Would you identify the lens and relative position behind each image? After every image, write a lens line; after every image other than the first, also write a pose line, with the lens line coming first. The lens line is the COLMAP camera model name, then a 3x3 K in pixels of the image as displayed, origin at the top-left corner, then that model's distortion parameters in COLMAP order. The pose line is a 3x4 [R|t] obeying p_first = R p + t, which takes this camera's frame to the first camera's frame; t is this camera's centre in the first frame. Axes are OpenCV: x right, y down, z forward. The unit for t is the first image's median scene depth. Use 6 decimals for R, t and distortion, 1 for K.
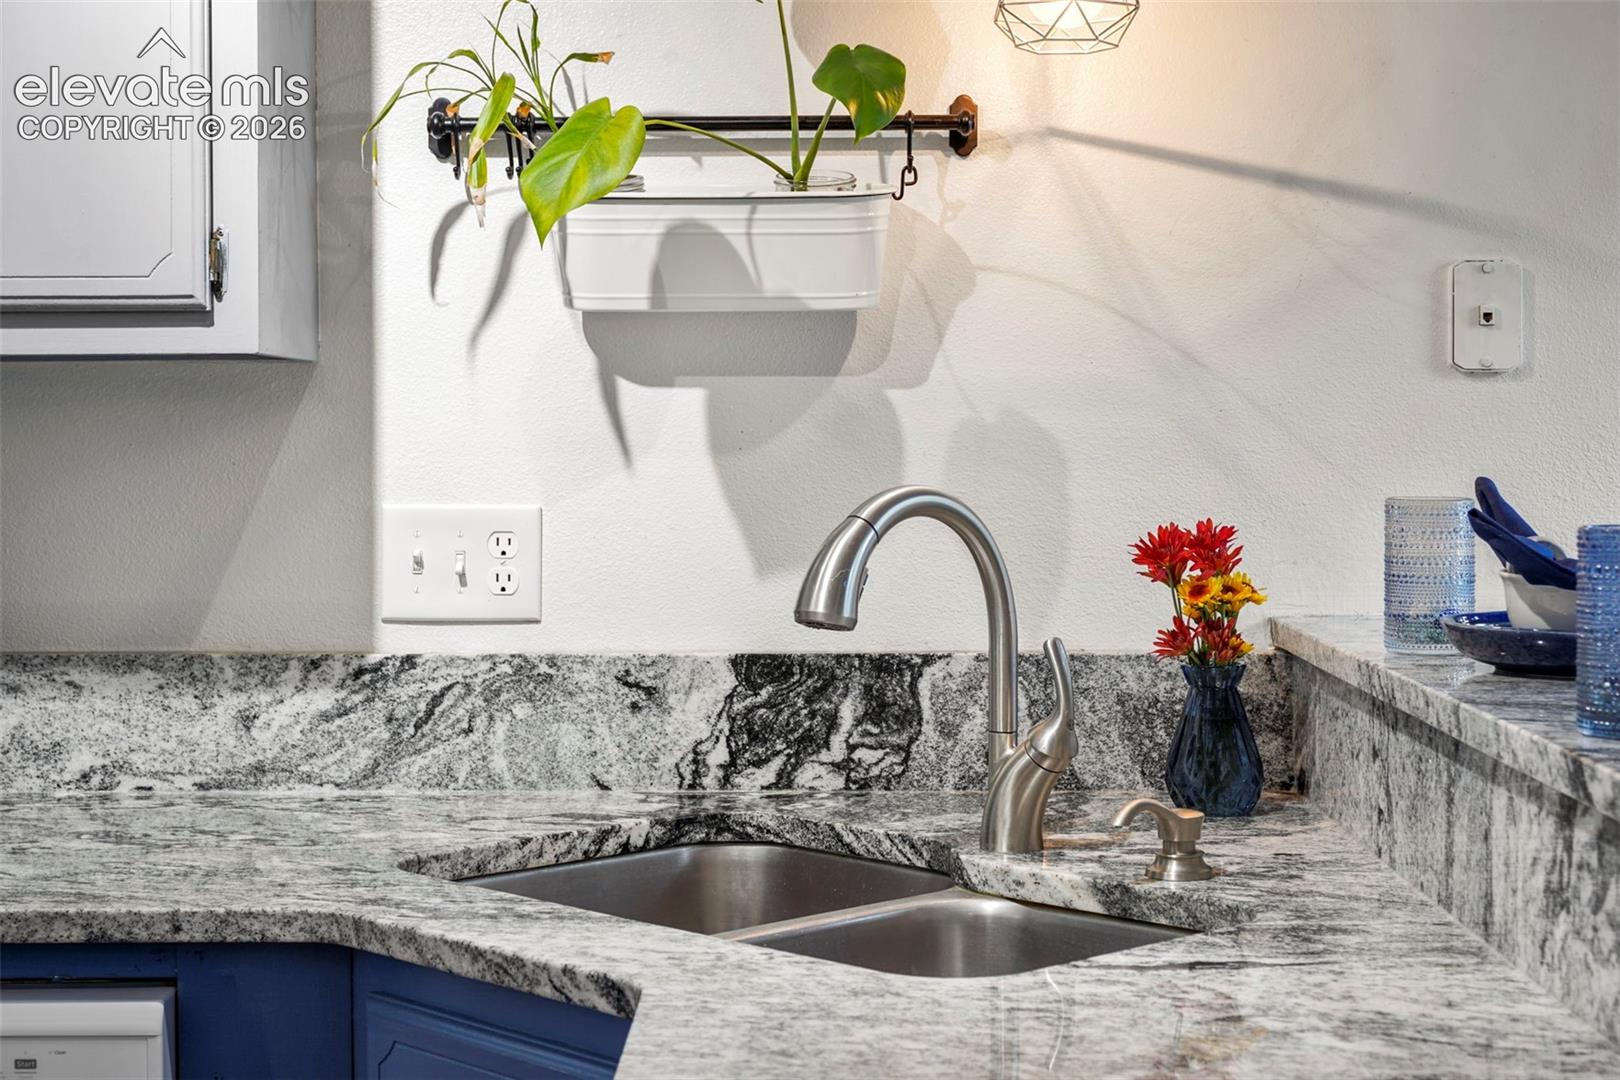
lens RADIAL K [[2503.4, 0, 807.3], [0, 2503.4, 477.6], [0, 0, 1]] dist [-0.022346, -0.028071]
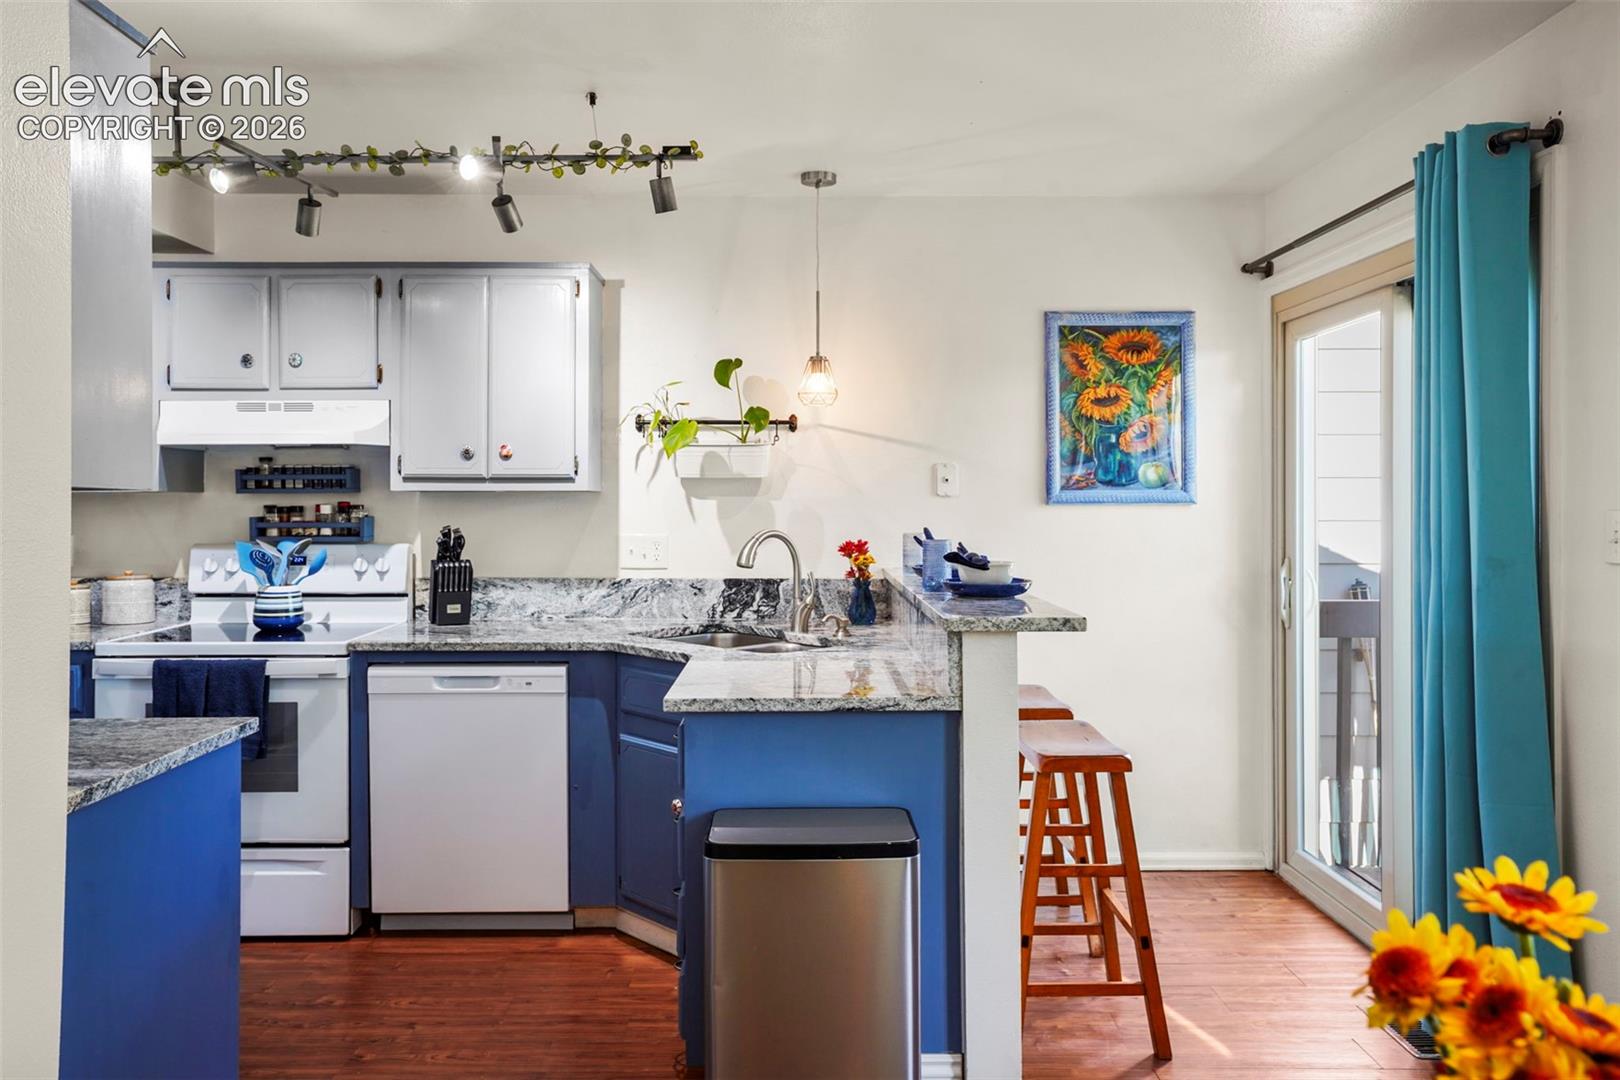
lens RADIAL K [[1120.5, 0, 785.8], [0, 1120.5, 495.7], [0, 0, 1]] dist [0.003030, 0.002419]
pose [[0.999992, 0.003728, -0.001450, 0.055623], [-0.003764, 0.999666, -0.025559, -0.003215], [0.001354, 0.025564, 0.999672, -0.523405]]
